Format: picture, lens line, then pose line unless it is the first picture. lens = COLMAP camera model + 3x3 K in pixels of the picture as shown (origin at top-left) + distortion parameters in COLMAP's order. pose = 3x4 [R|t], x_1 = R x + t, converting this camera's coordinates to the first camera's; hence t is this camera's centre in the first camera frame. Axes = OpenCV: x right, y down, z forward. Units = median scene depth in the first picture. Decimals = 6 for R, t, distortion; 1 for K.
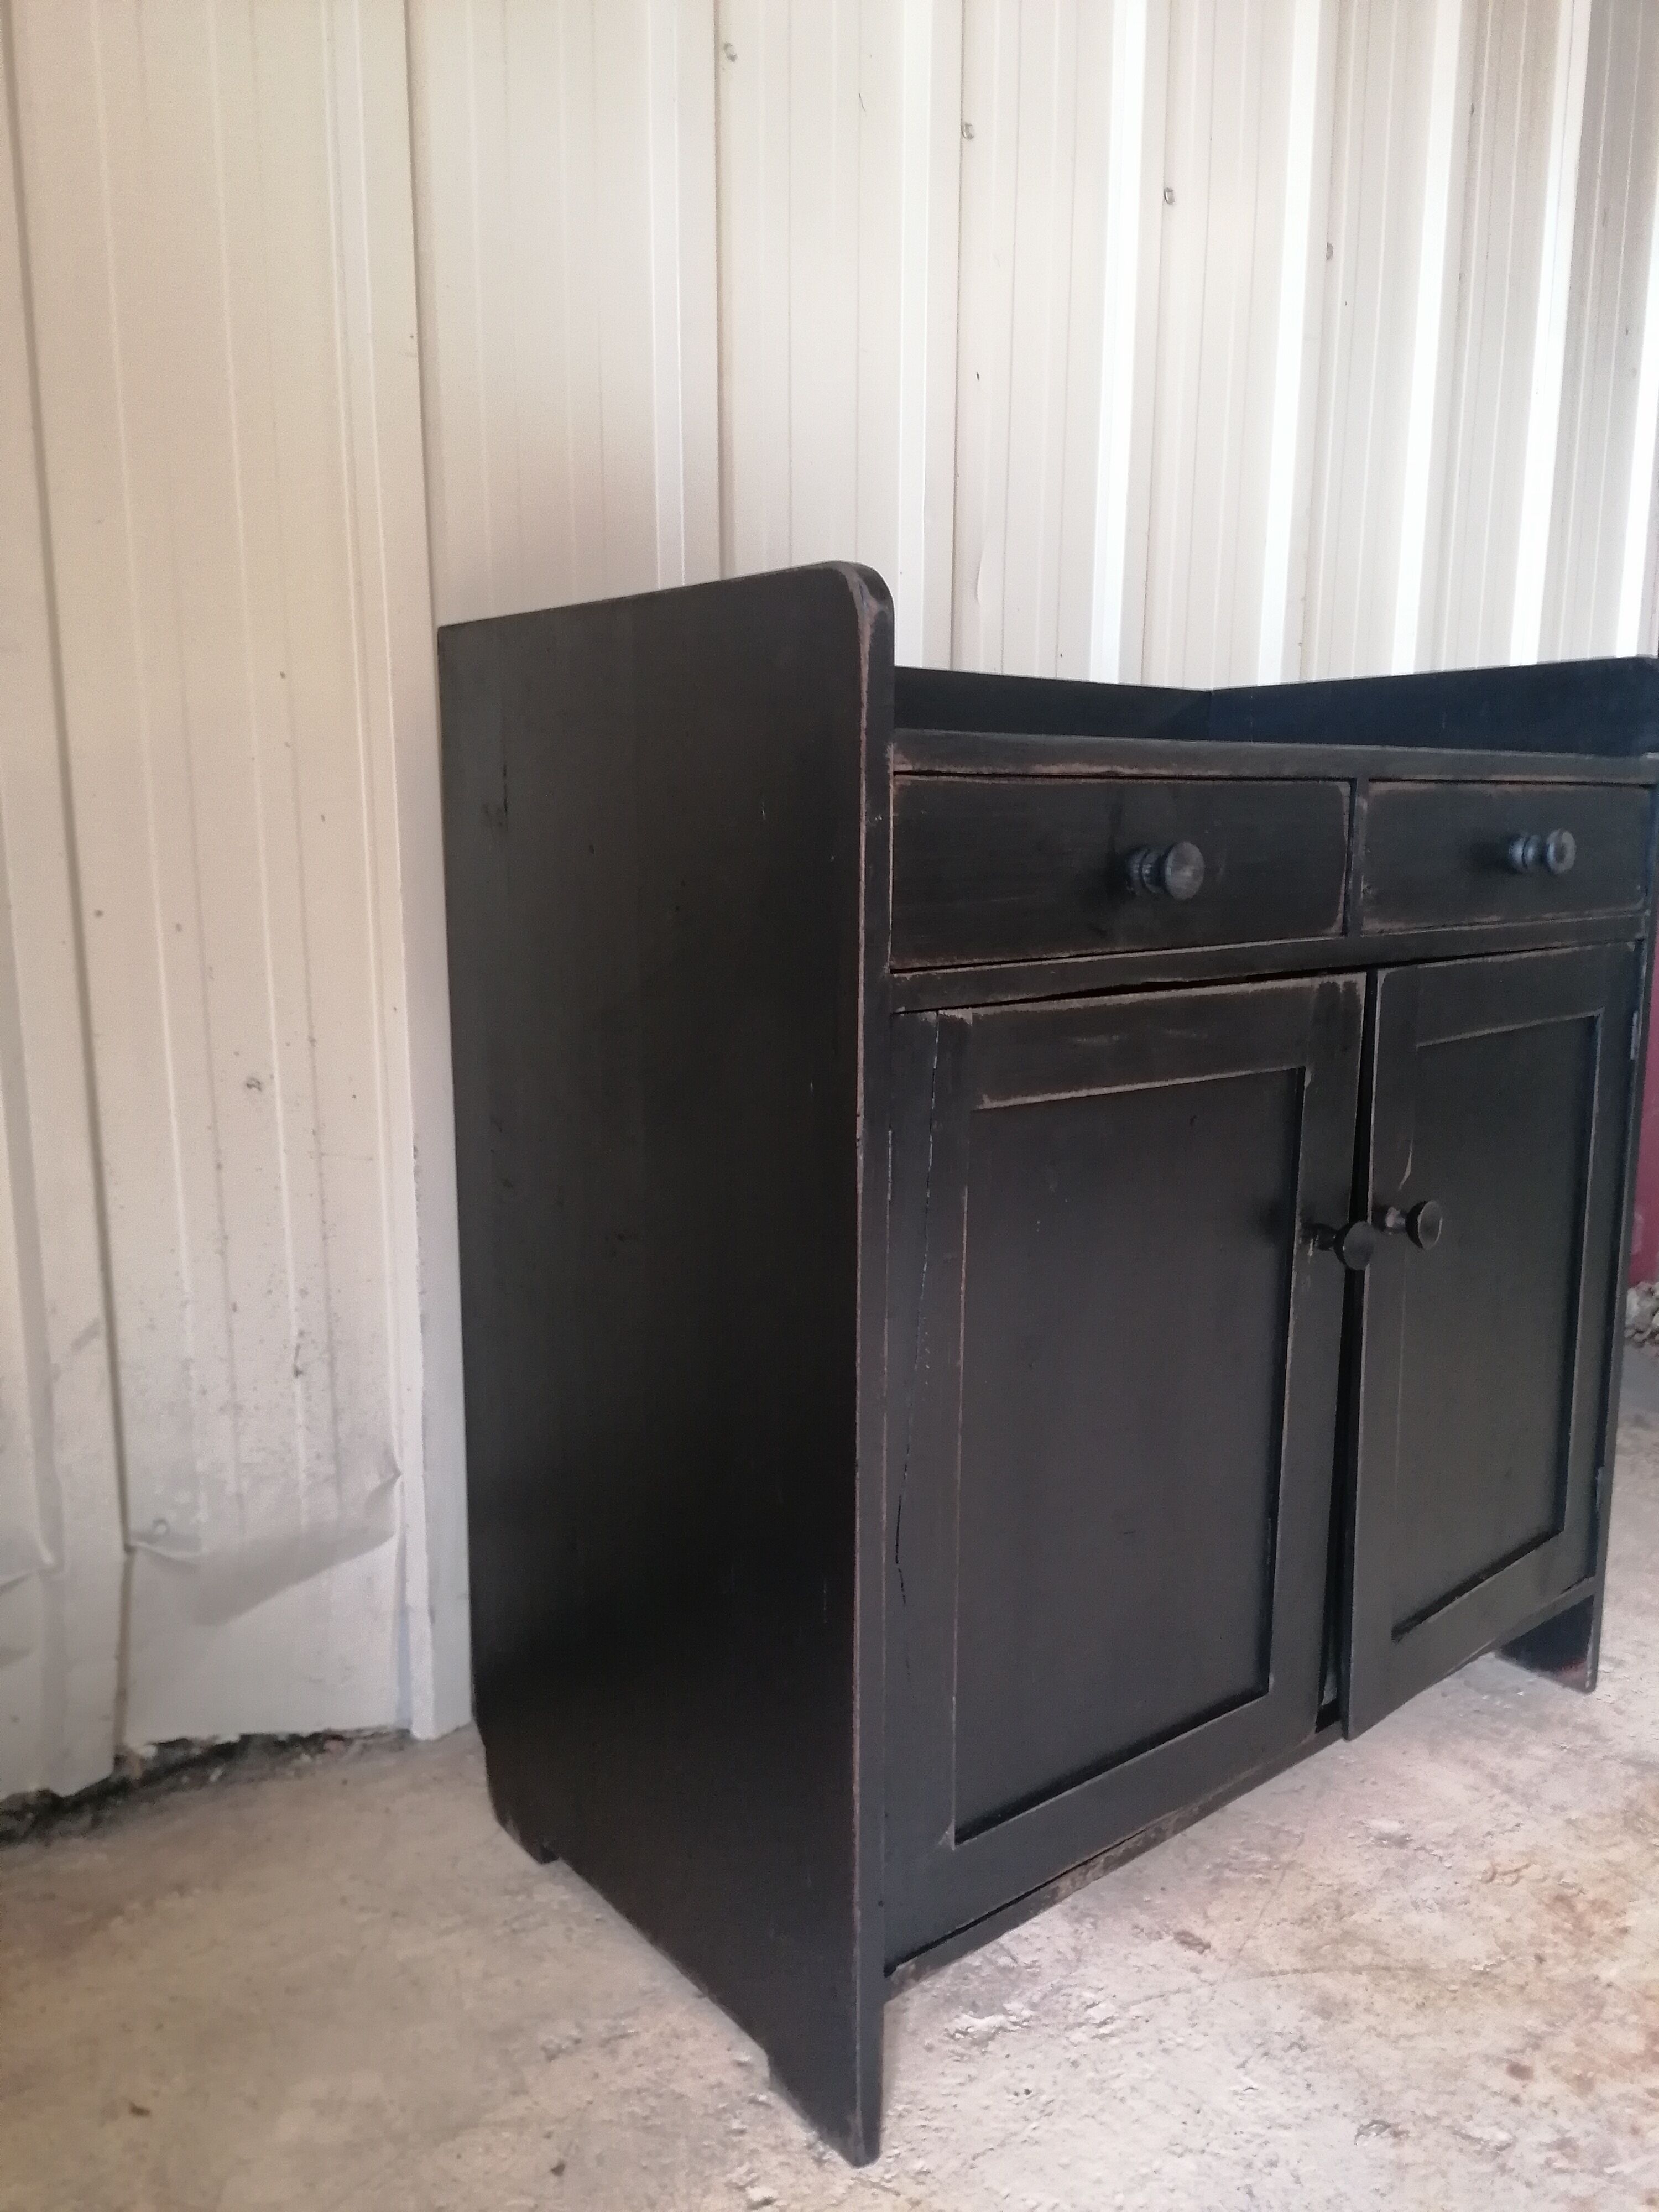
lens RADIAL K [[1670.1, 0, 838.1], [0, 1670.1, 1092.9], [0, 0, 1]] dist [0.030922, -0.027532]
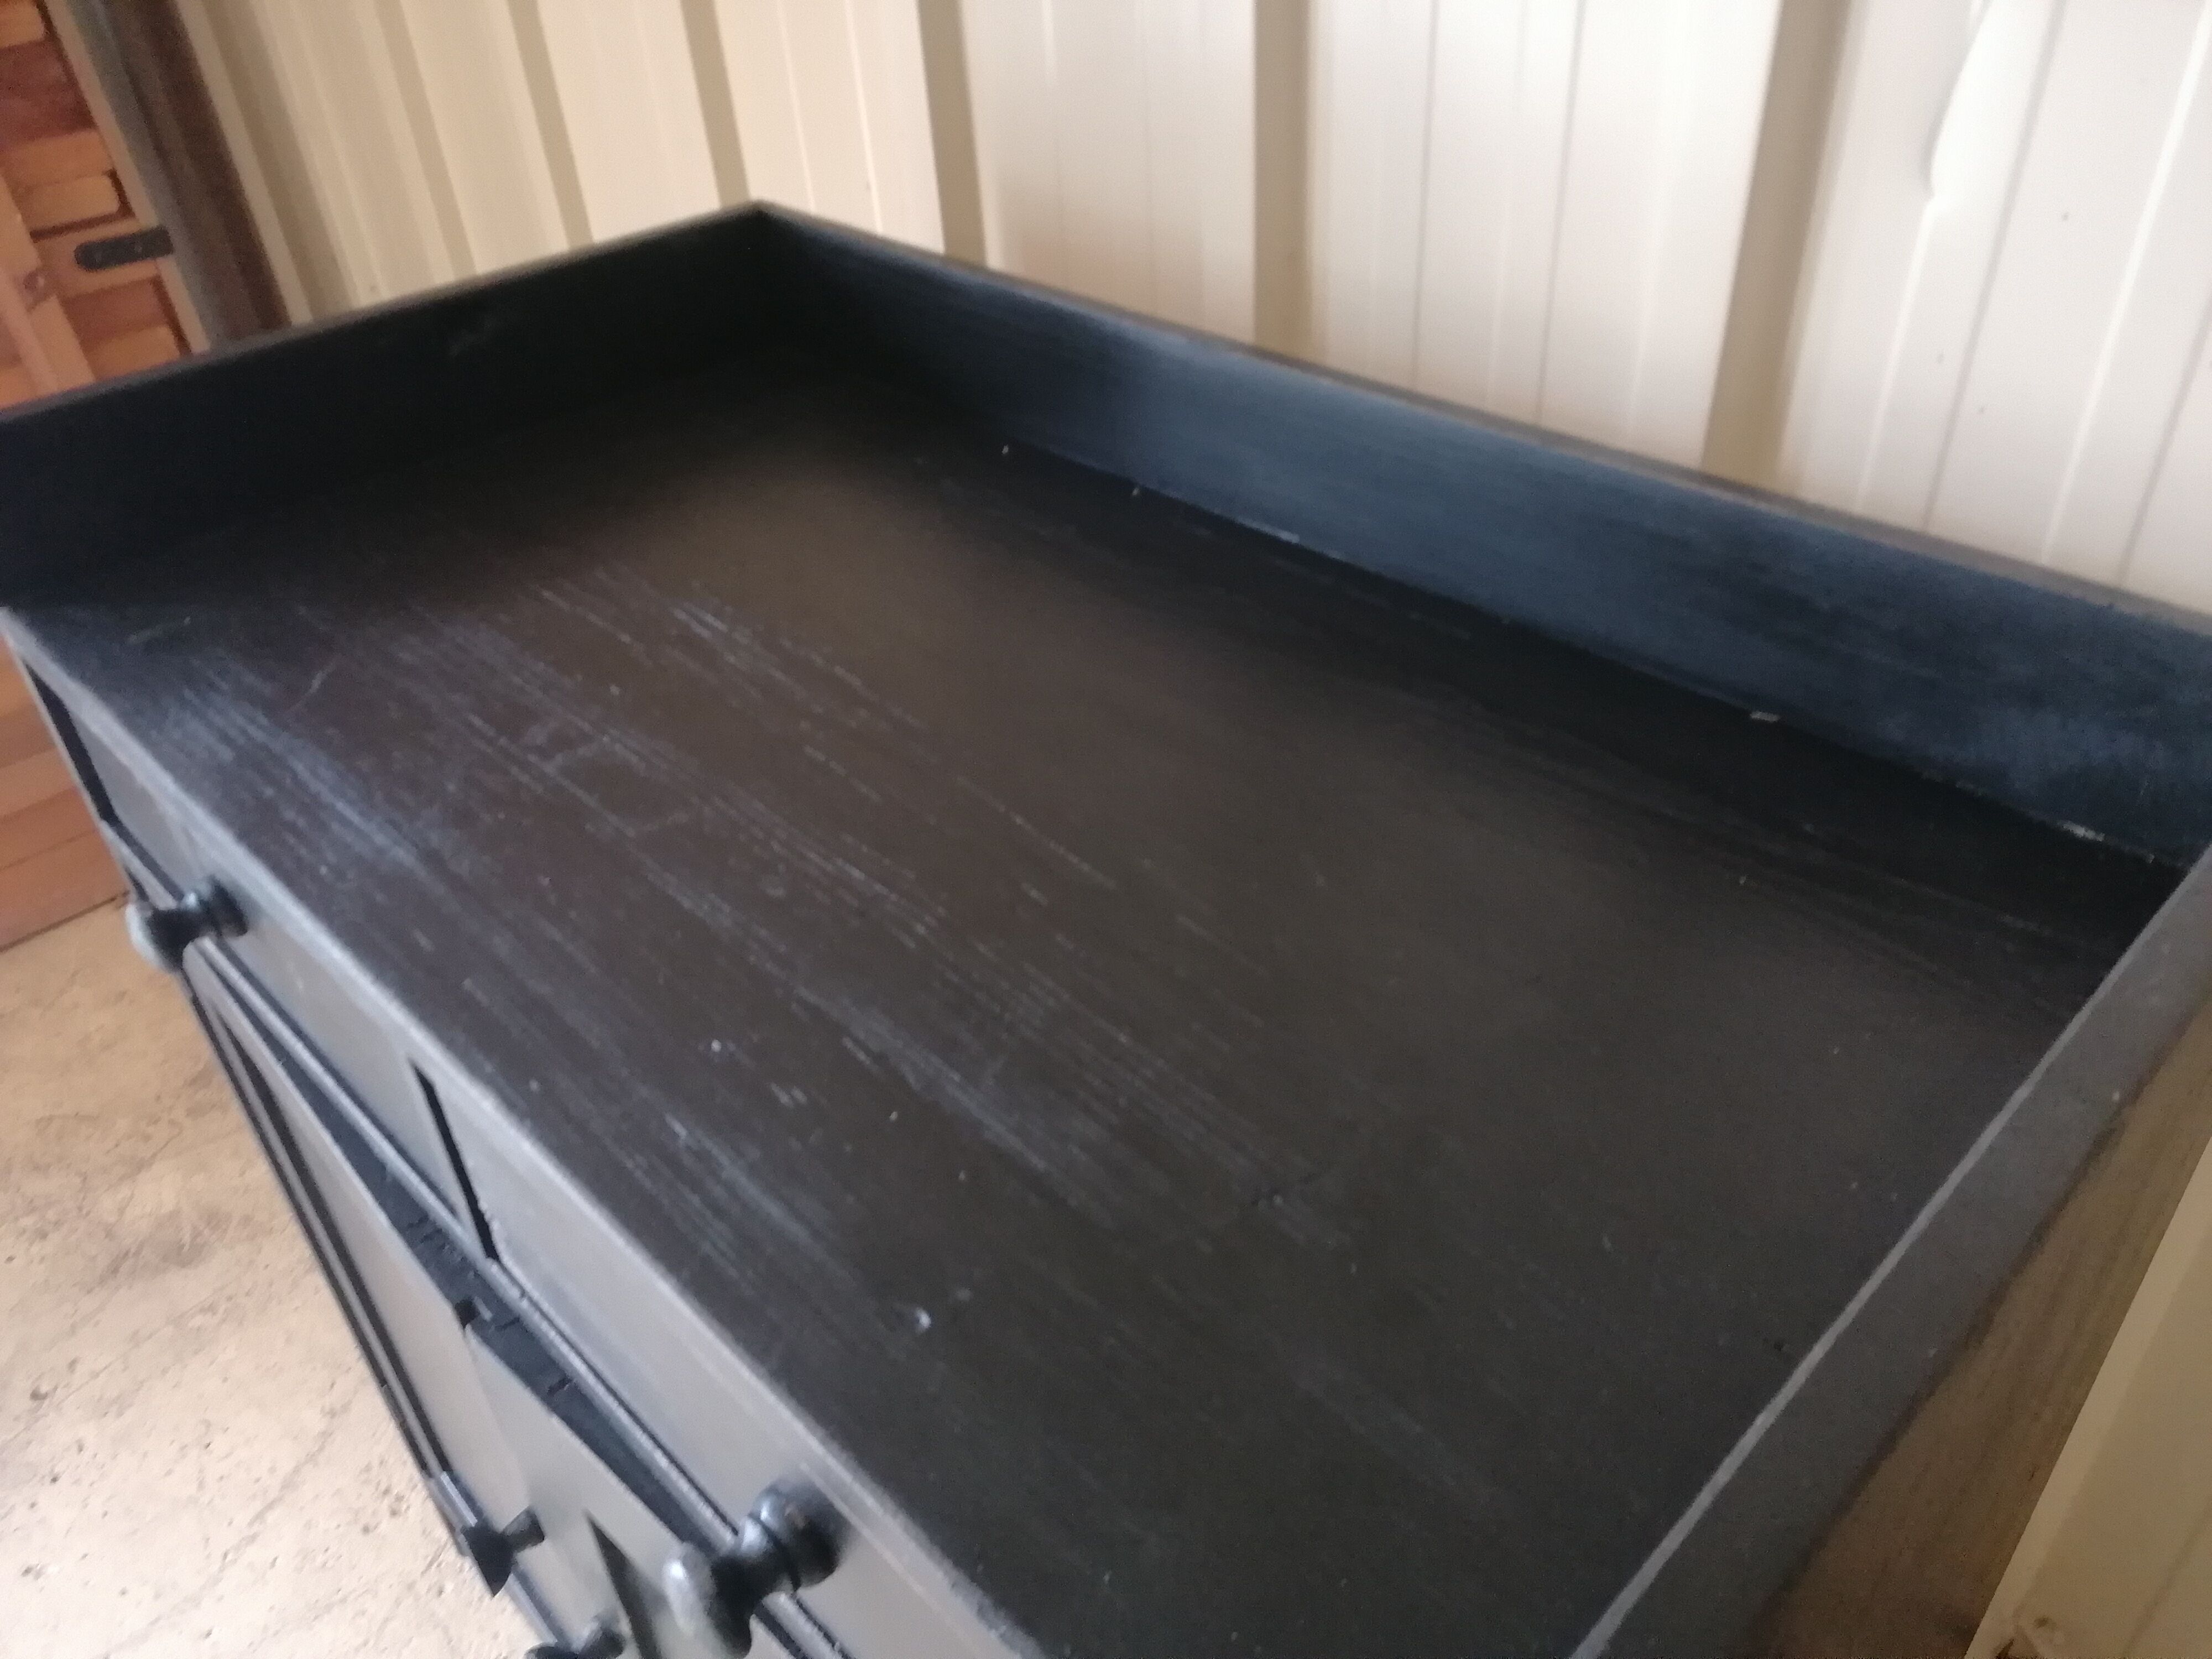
lens RADIAL K [[1651.5, 0, 1101.7], [0, 1651.5, 822.1], [0, 0, 1]] dist [0.055966, -0.051667]
pose [[0.088401, 0.576599, -0.812231, 0.674426], [-0.117079, 0.815786, 0.566380, -0.532453], [0.989180, 0.045027, 0.139624, 1.090604]]
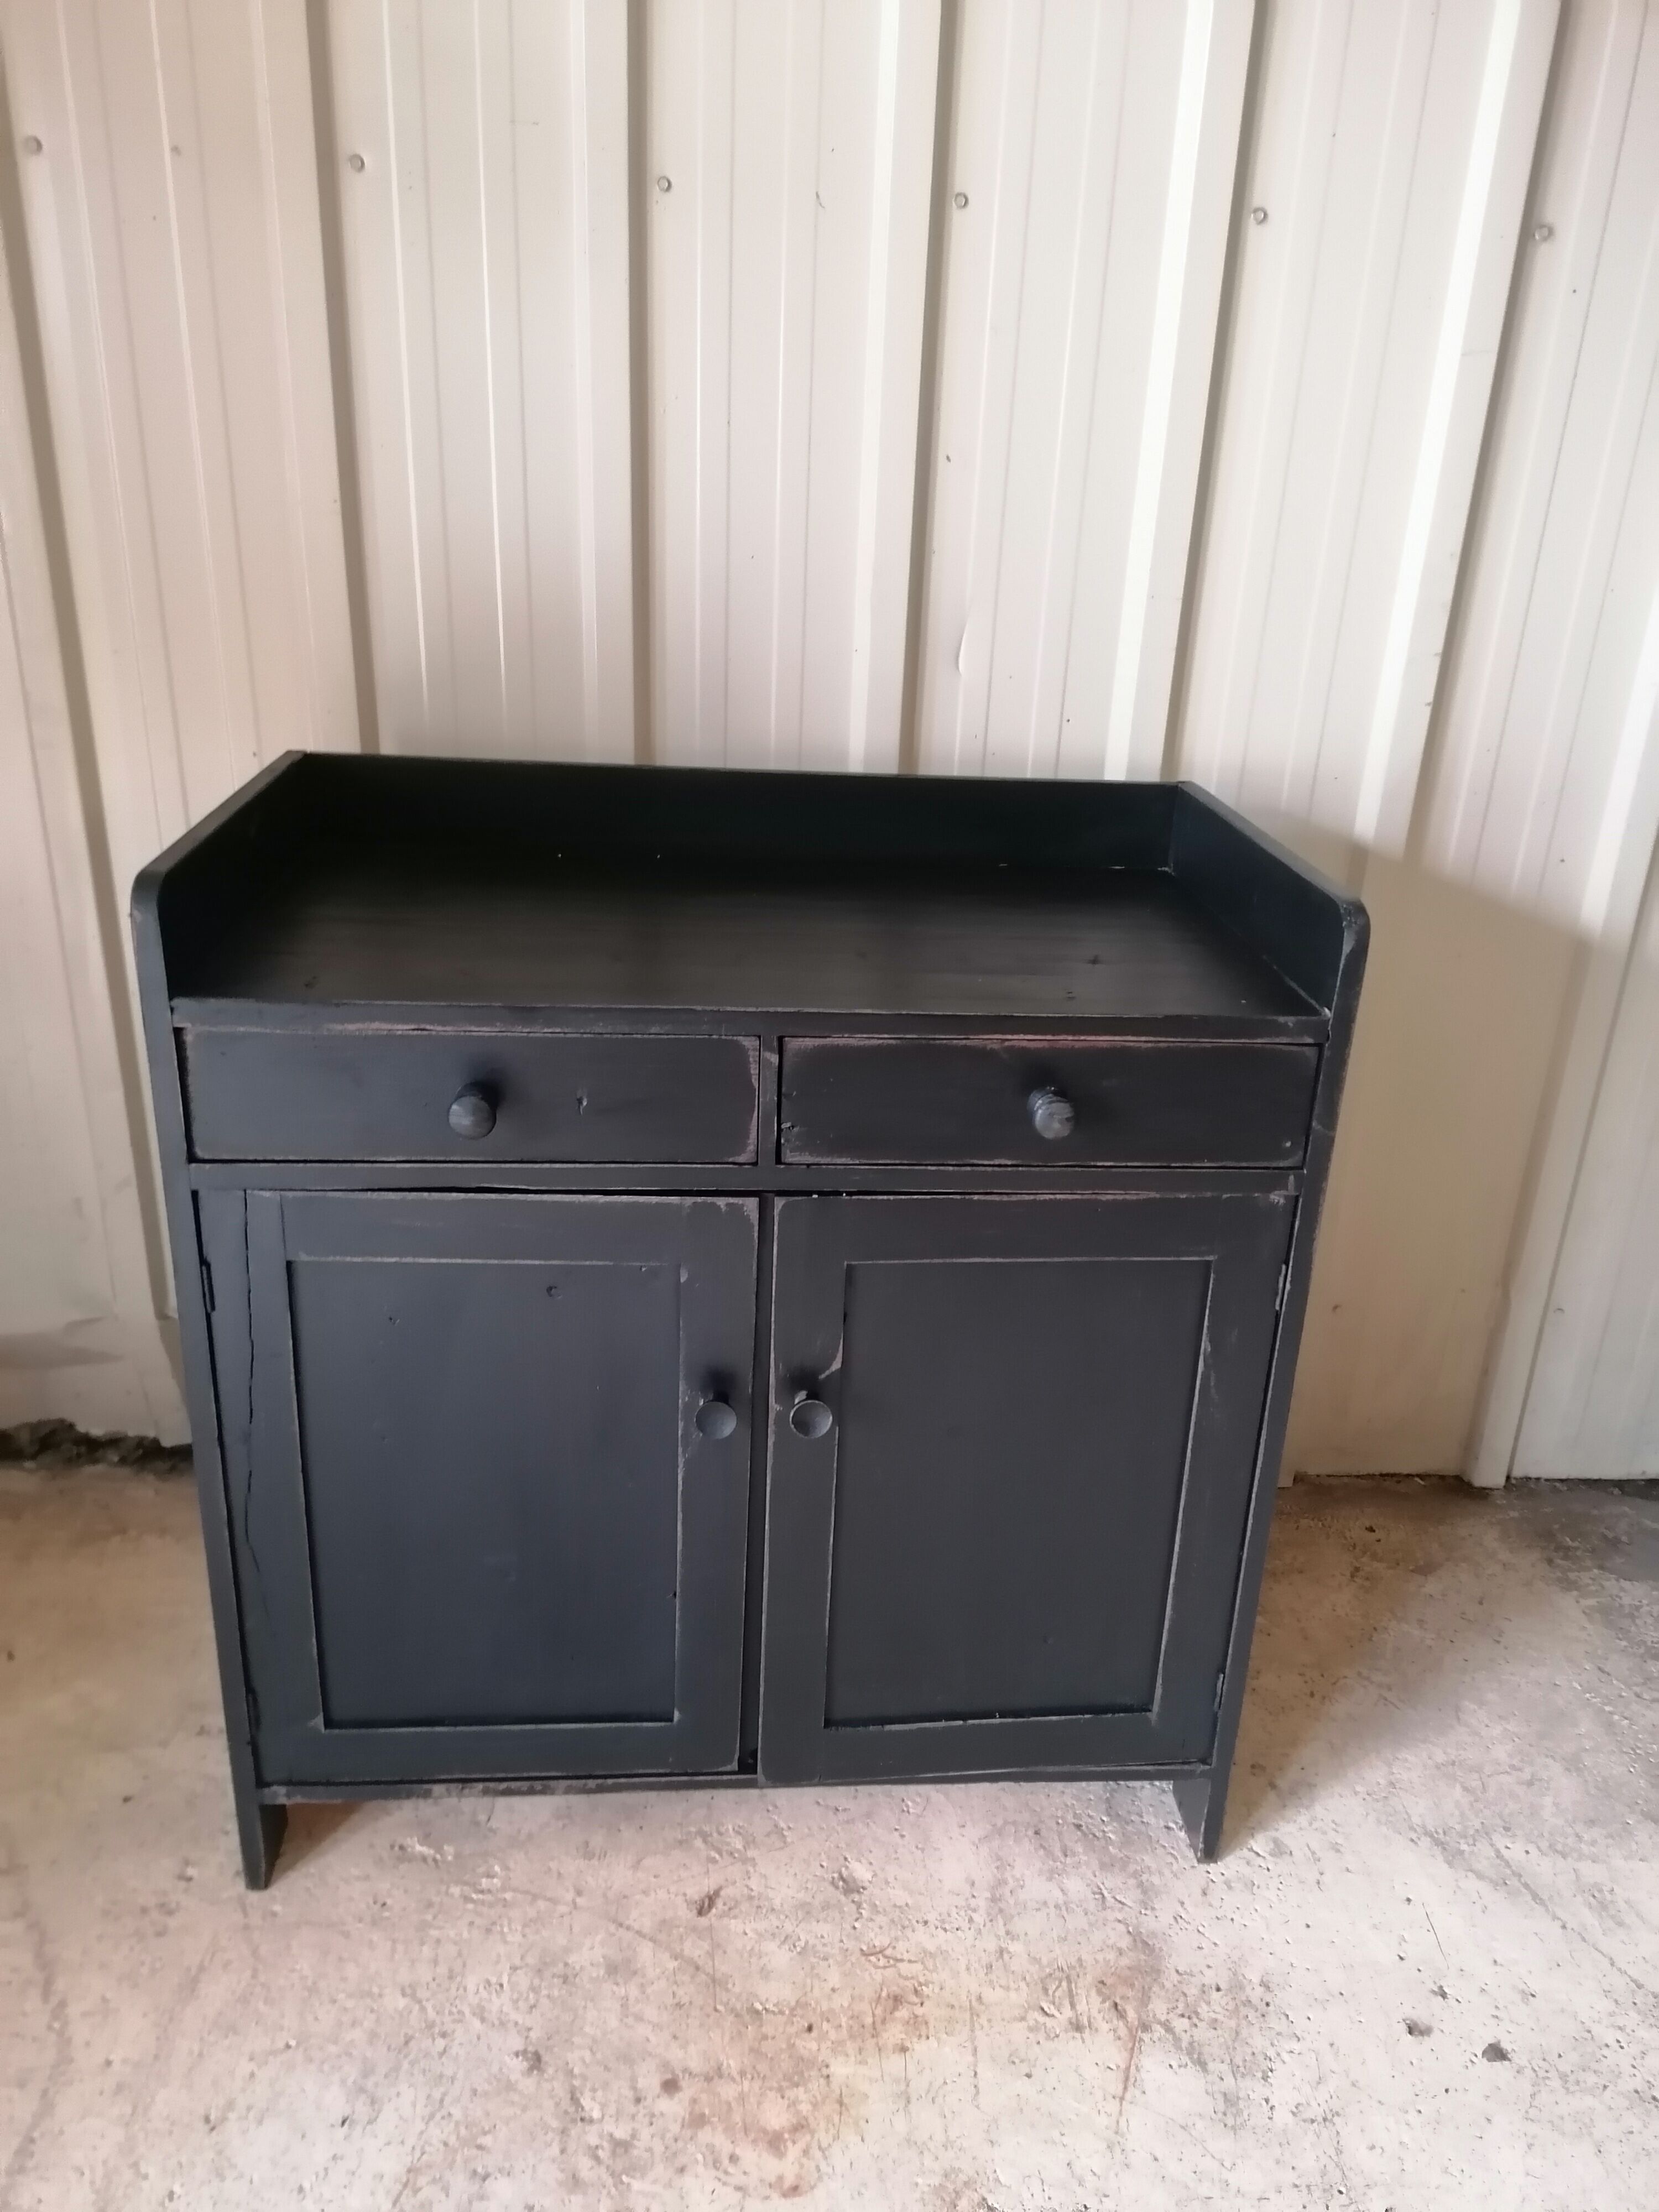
lens RADIAL K [[1645.5, 0, 832.4], [0, 1645.5, 1109.1], [0, 0, 1]] dist [0.078994, -0.093755]
pose [[0.820818, 0.247613, -0.514728, 0.871739], [-0.135899, 0.959934, 0.245068, -0.392354], [0.554787, -0.131206, 0.821582, 0.131333]]
